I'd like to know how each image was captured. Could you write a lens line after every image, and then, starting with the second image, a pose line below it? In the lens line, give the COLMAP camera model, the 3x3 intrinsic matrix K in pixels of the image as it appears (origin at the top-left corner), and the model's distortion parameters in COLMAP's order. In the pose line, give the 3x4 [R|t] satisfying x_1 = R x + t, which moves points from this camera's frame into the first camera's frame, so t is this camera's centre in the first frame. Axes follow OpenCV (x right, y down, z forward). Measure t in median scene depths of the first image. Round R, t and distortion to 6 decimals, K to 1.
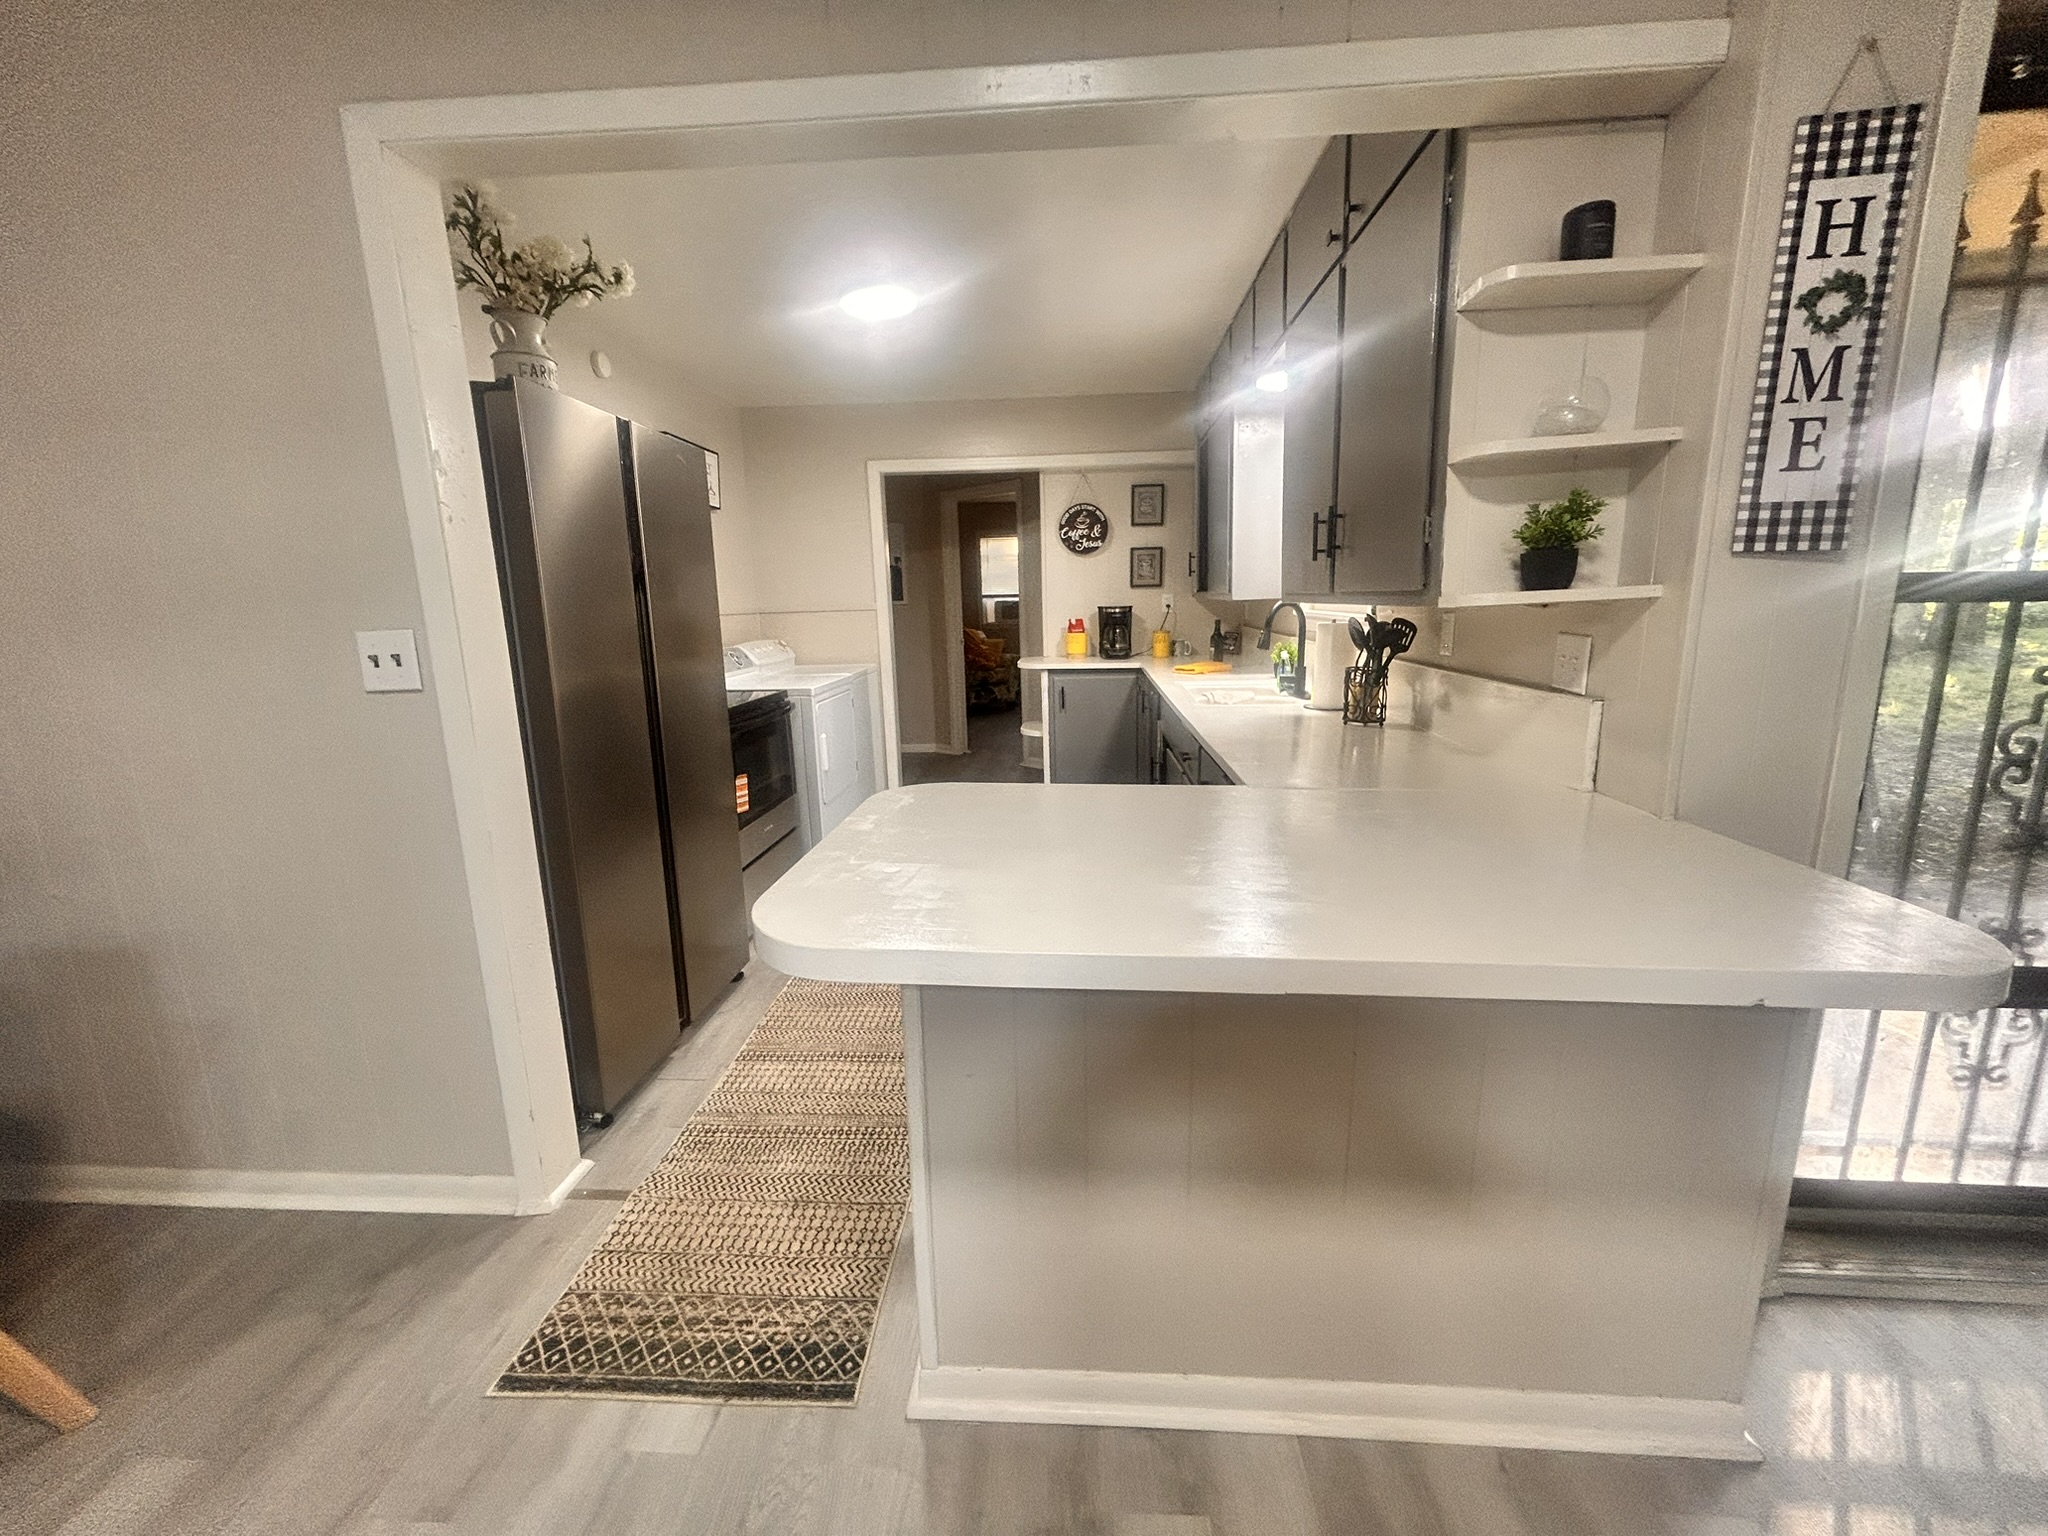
lens RADIAL K [[832.9, 0, 1020.6], [0, 832.9, 763.5], [0, 0, 1]] dist [-0.000257, -0.000039]
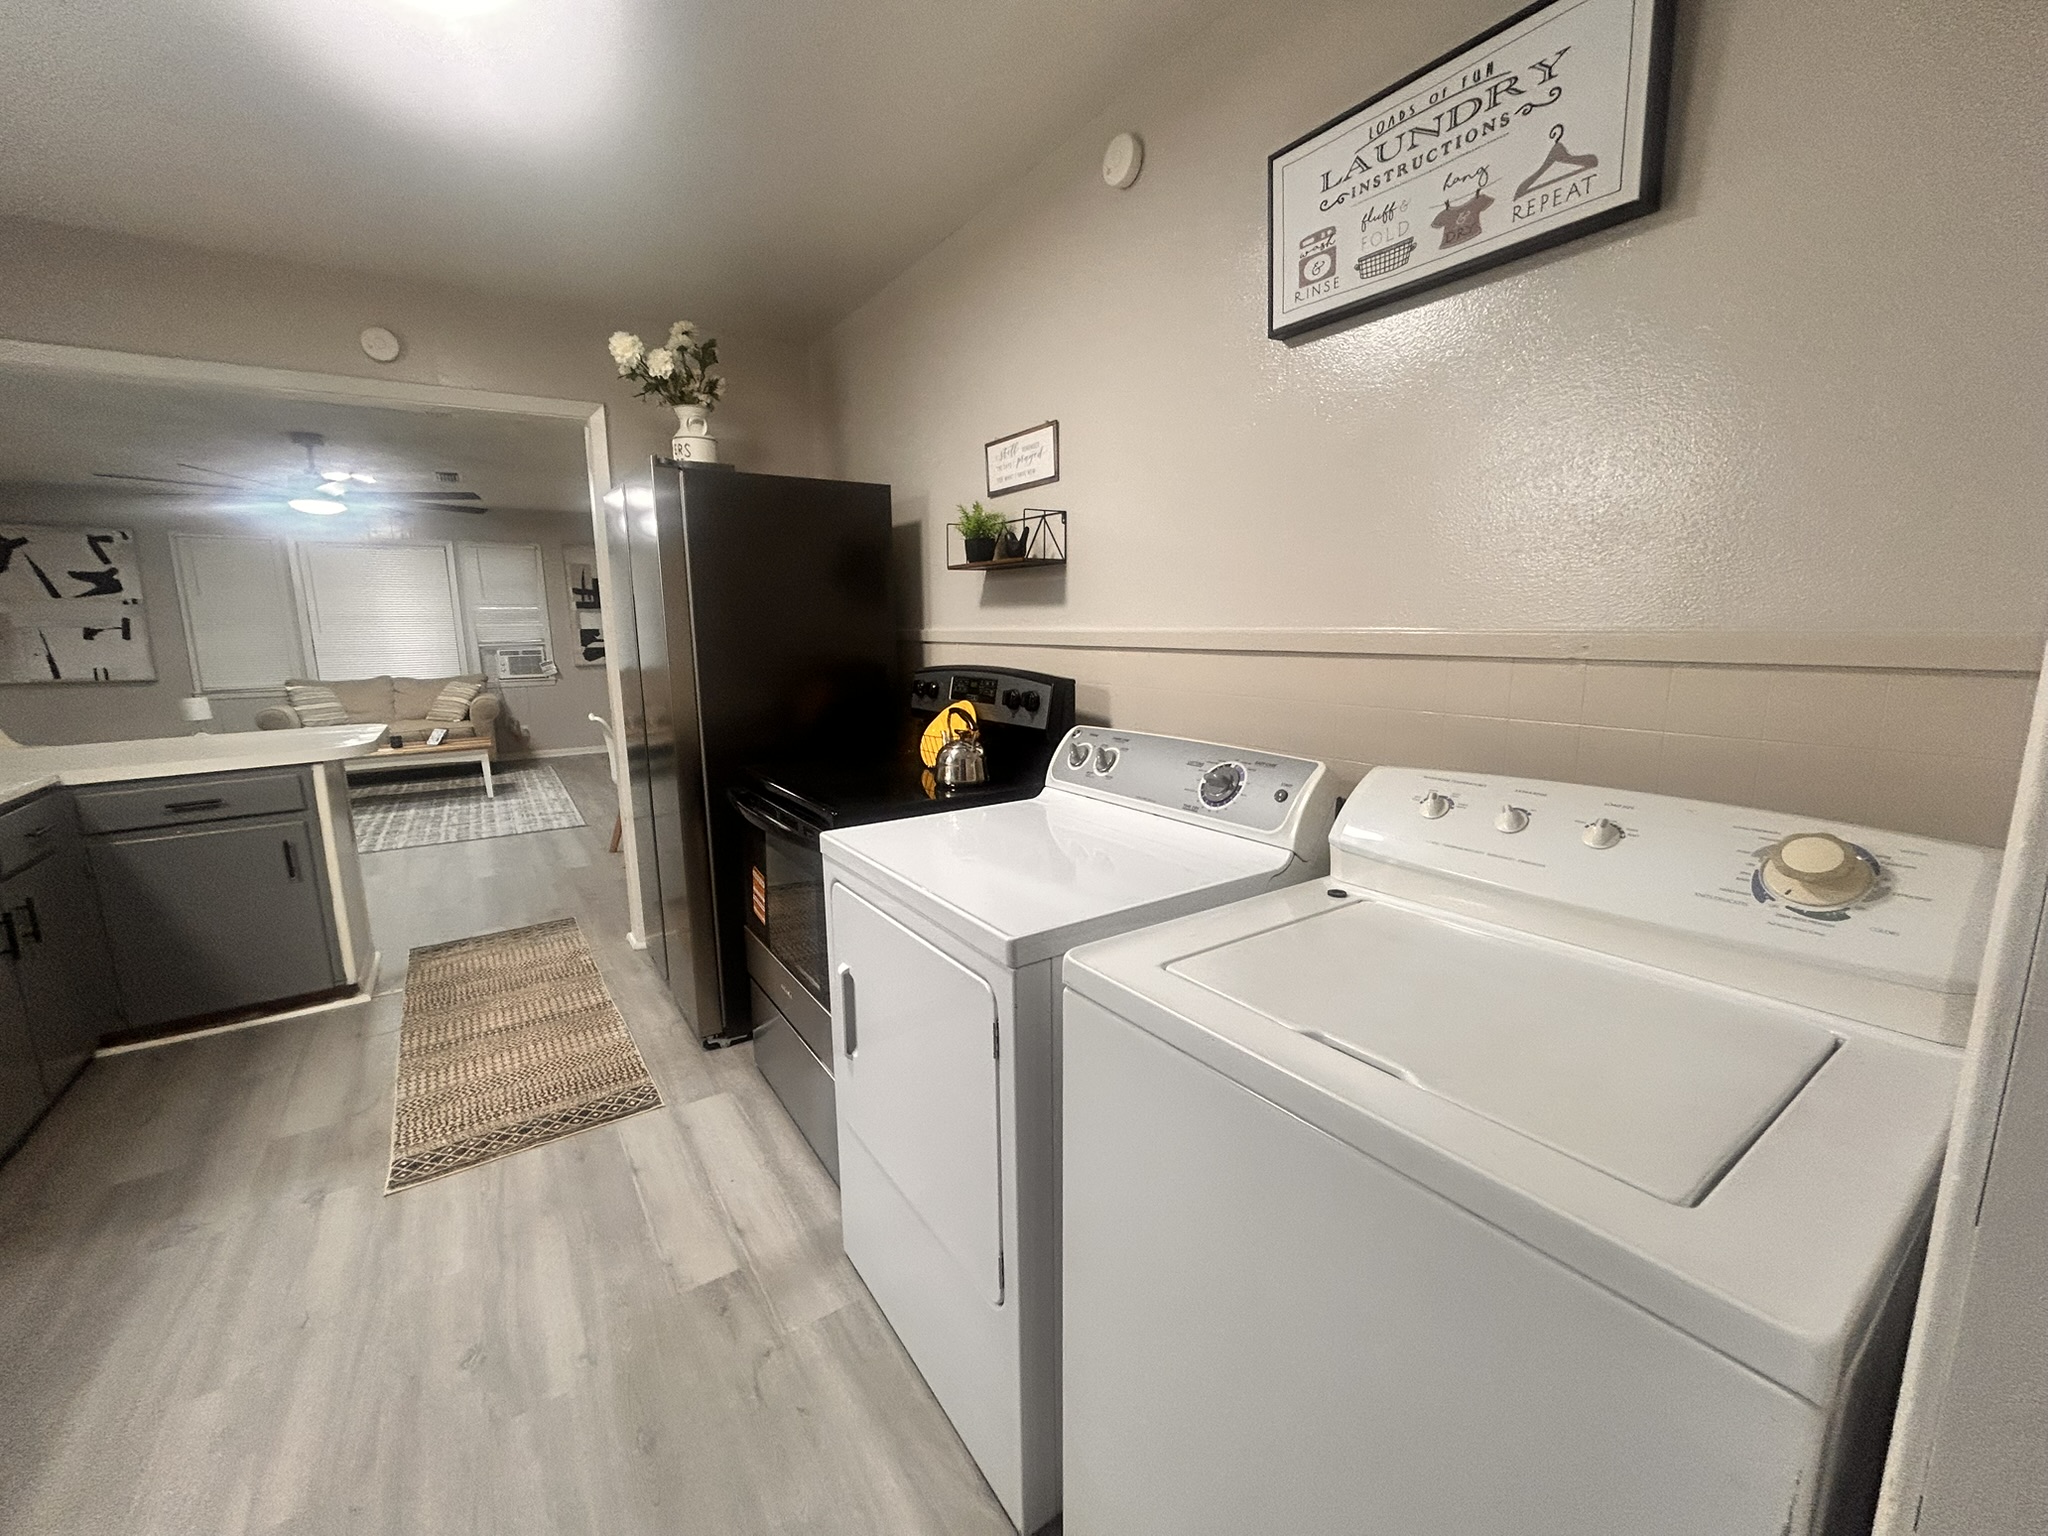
lens RADIAL K [[832.9, 0, 1025.3], [0, 832.9, 761.6], [0, 0, 1]] dist [-0.000257, -0.000039]
pose [[-0.781254, 0.136846, -0.609029, -0.191284], [-0.095687, 0.937887, 0.333484, -0.715796], [0.616836, 0.318812, -0.719633, 3.492706]]
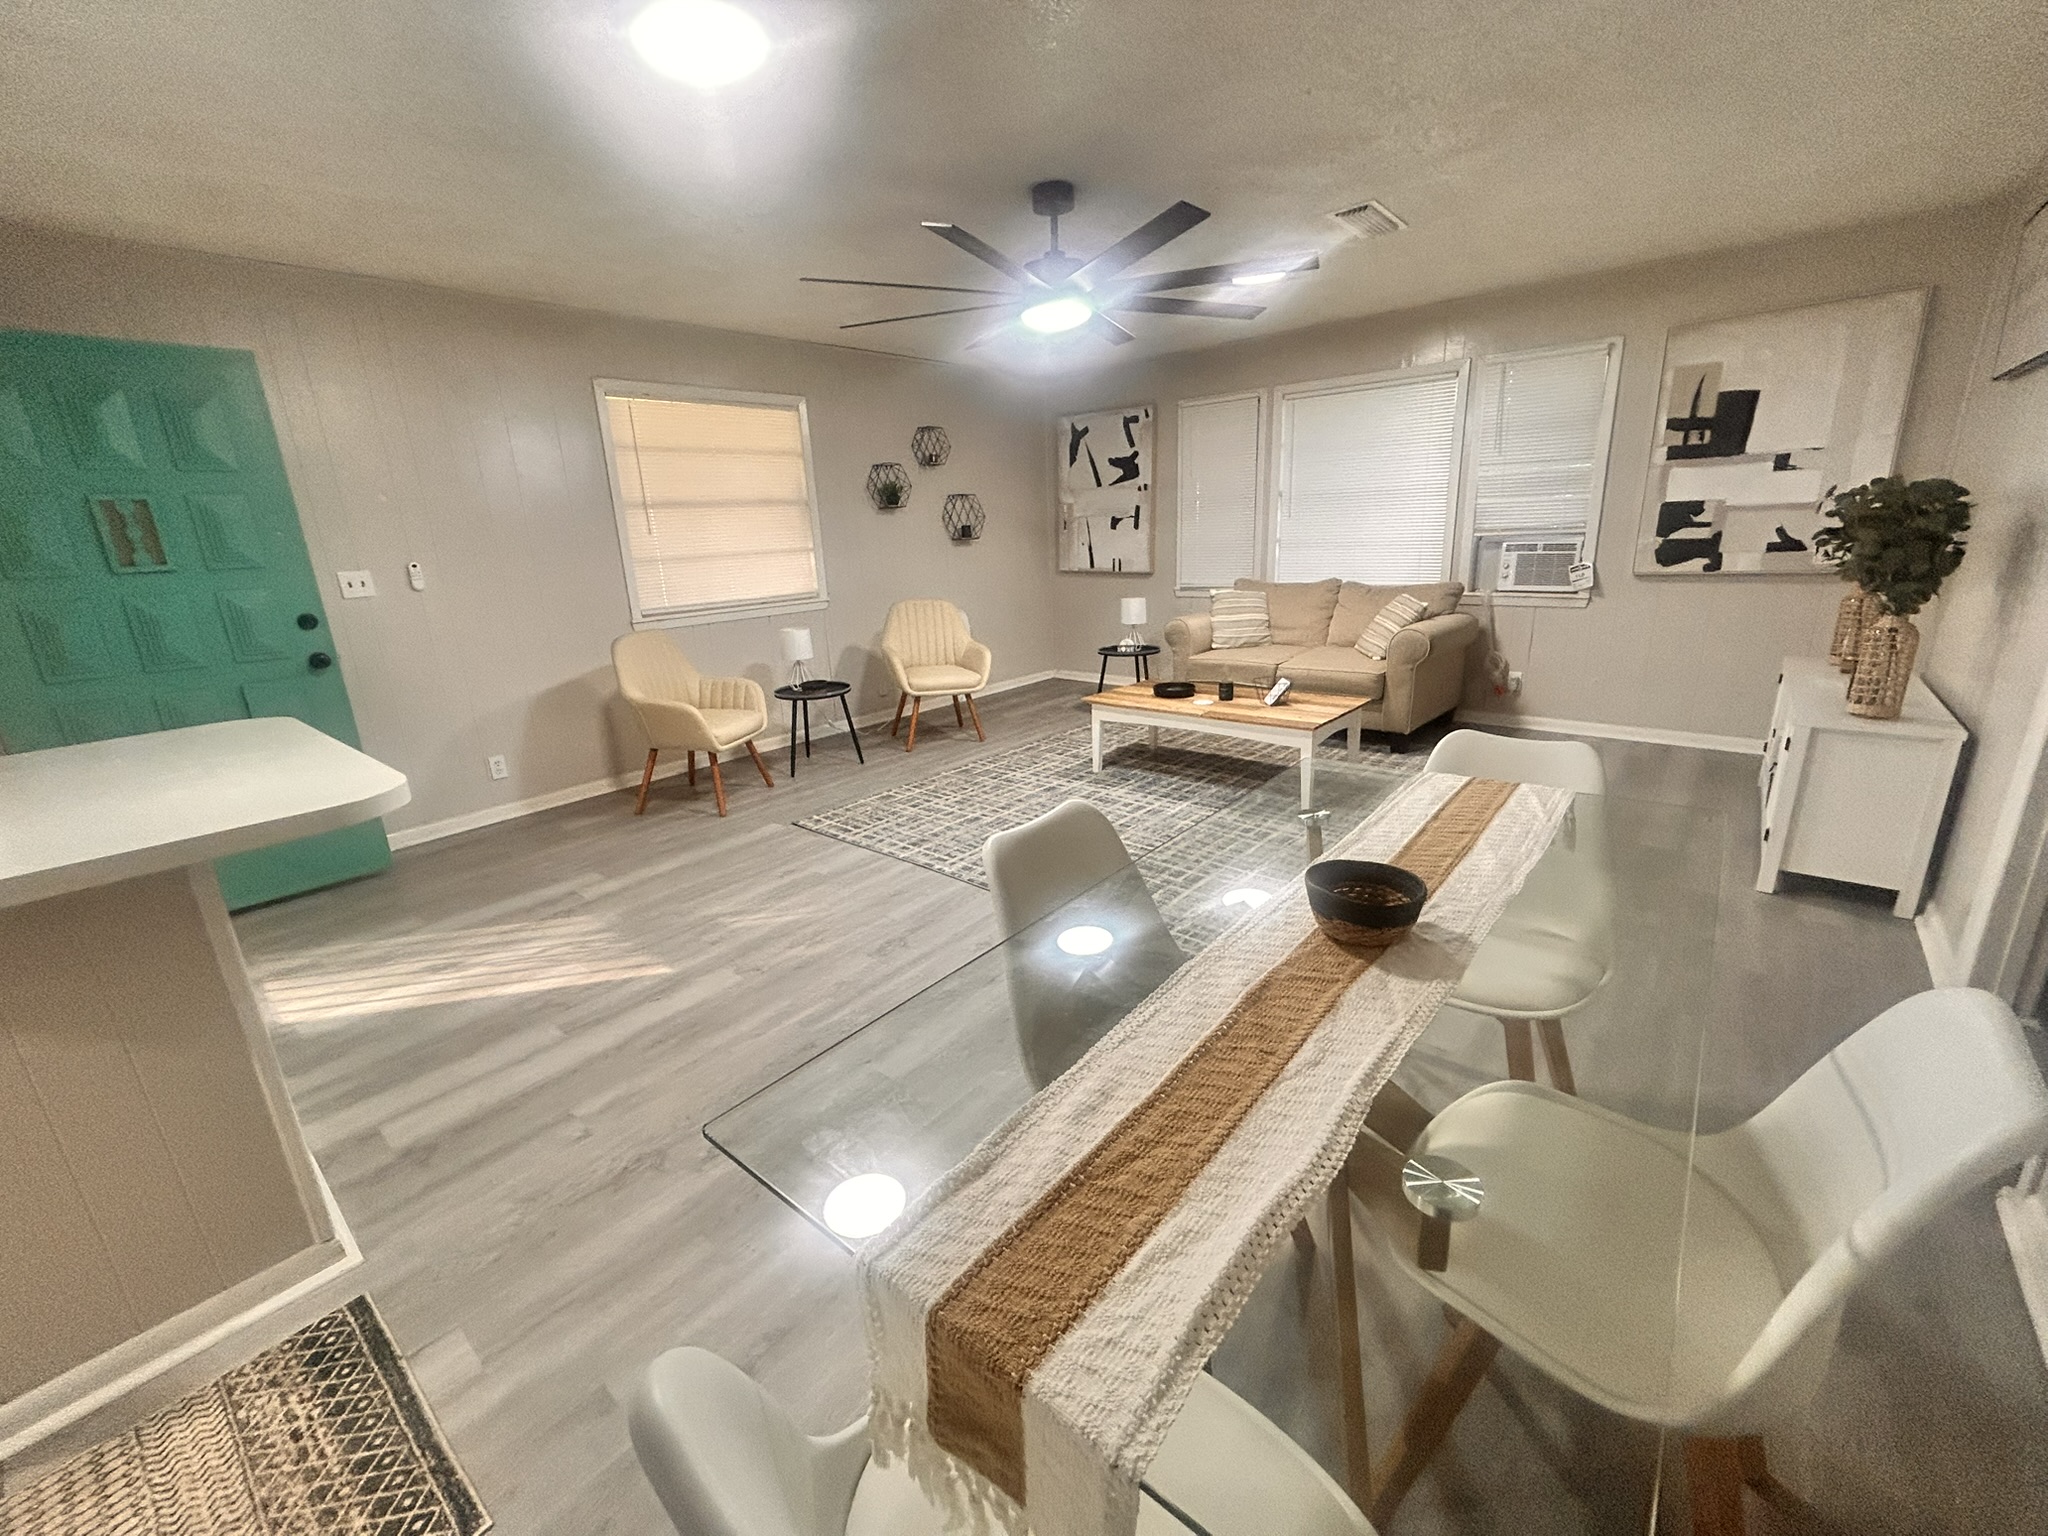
lens RADIAL K [[832.9, 0, 1025.0], [0, 832.9, 771.9], [0, 0, 1]] dist [-0.000257, -0.000039]
pose [[-0.800718, -0.111551, 0.588563, -1.454618], [0.184062, 0.889165, 0.418935, -0.163651], [-0.570063, 0.443781, -0.691438, 0.923227]]
